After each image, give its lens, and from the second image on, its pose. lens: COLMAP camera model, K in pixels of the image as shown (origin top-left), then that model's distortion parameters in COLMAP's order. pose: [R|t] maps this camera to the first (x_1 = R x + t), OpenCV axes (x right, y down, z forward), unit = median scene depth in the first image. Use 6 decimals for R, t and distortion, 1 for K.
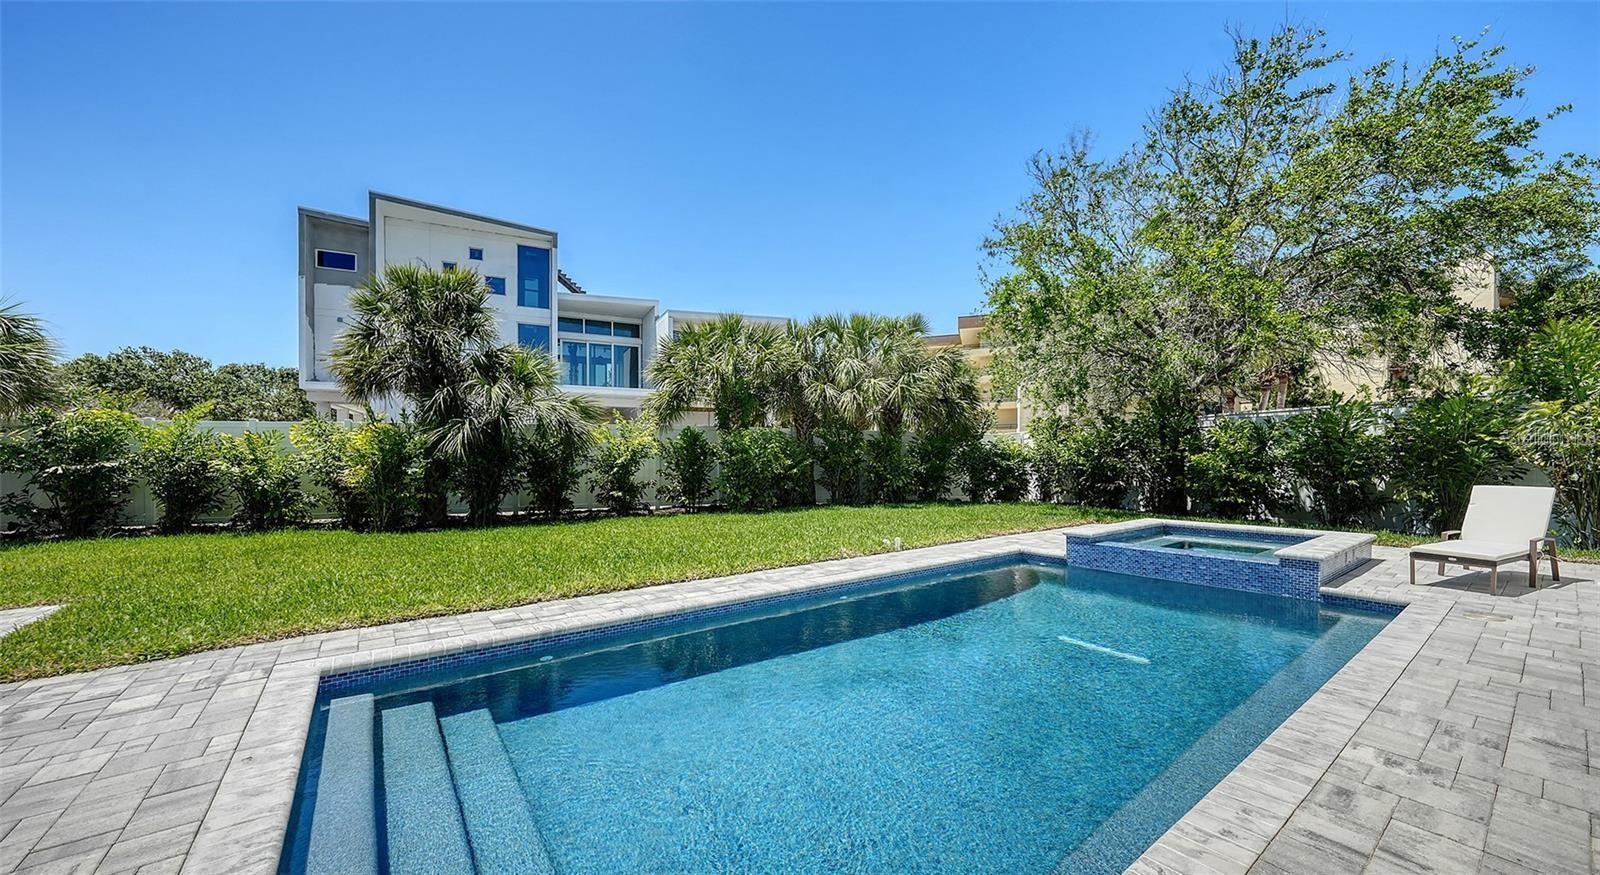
lens RADIAL K [[562.0, 0, 800.0], [0, 562.0, 437.5], [0, 0, 1]] dist [0.000991, 0.000073]
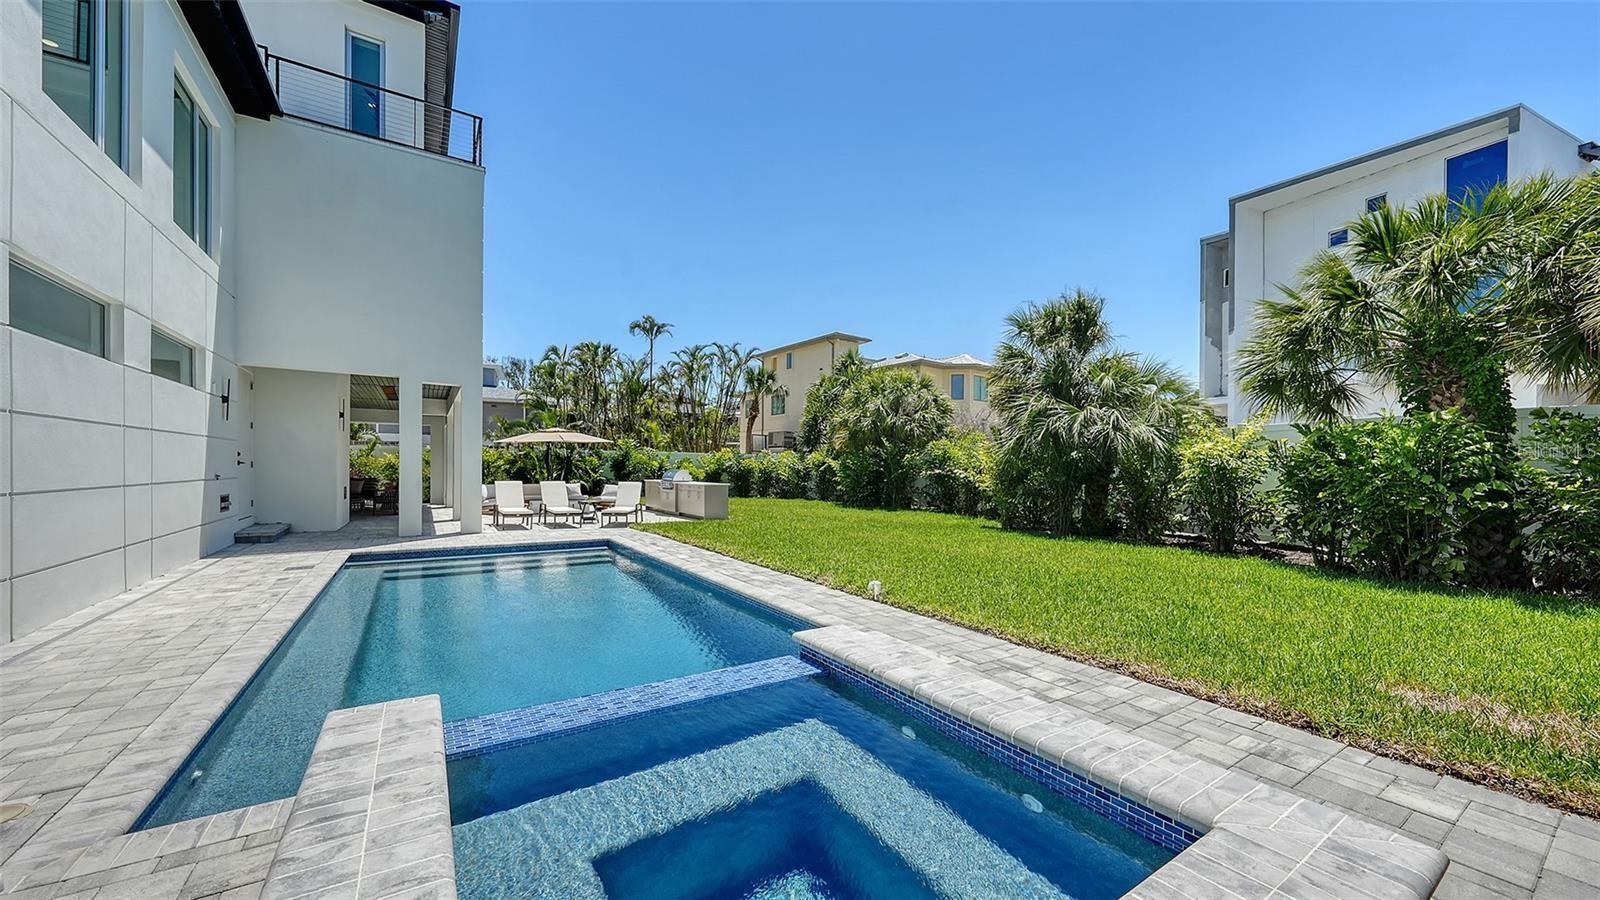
lens RADIAL K [[580.0, 0, 794.0], [0, 580.0, 456.2], [0, 0, 1]] dist [-0.000534, -0.000190]
pose [[-0.074157, -0.016244, -0.997114, 0.257981], [0.024264, 0.999542, -0.018088, 0.008952], [0.996951, -0.025535, -0.073729, 0.267077]]
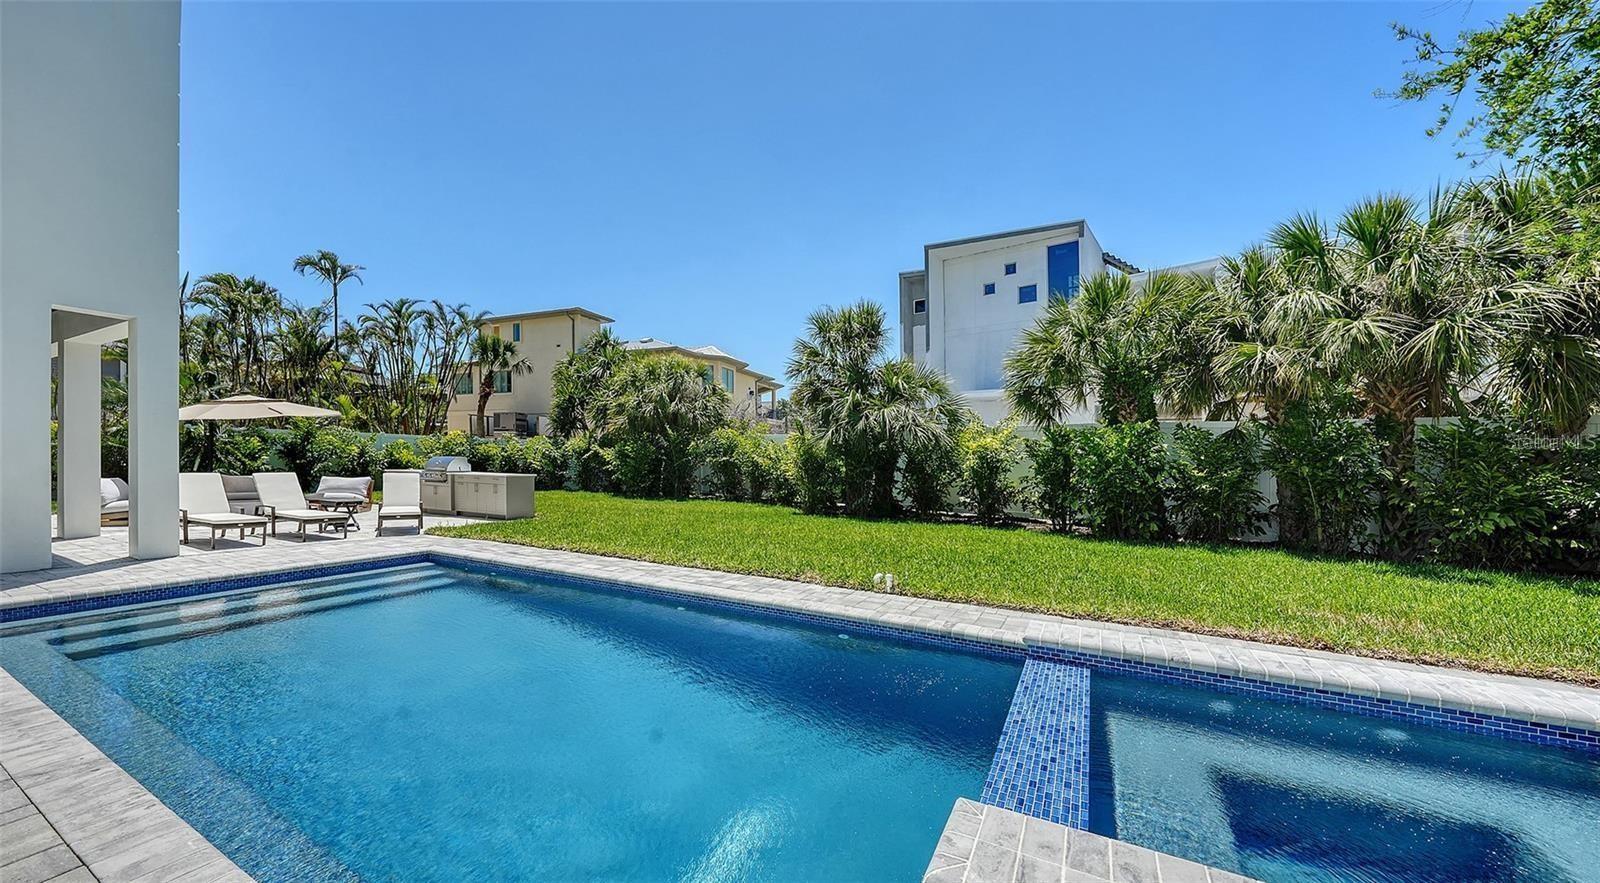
lens RADIAL K [[579.3, 0, 792.1], [0, 579.3, 441.0], [0, 0, 1]] dist [-0.000862, -0.000242]
pose [[0.432365, -0.016990, -0.901539, 0.219875], [0.010620, 0.999849, -0.013749, 0.006119], [0.901636, -0.003630, 0.432480, 0.163138]]
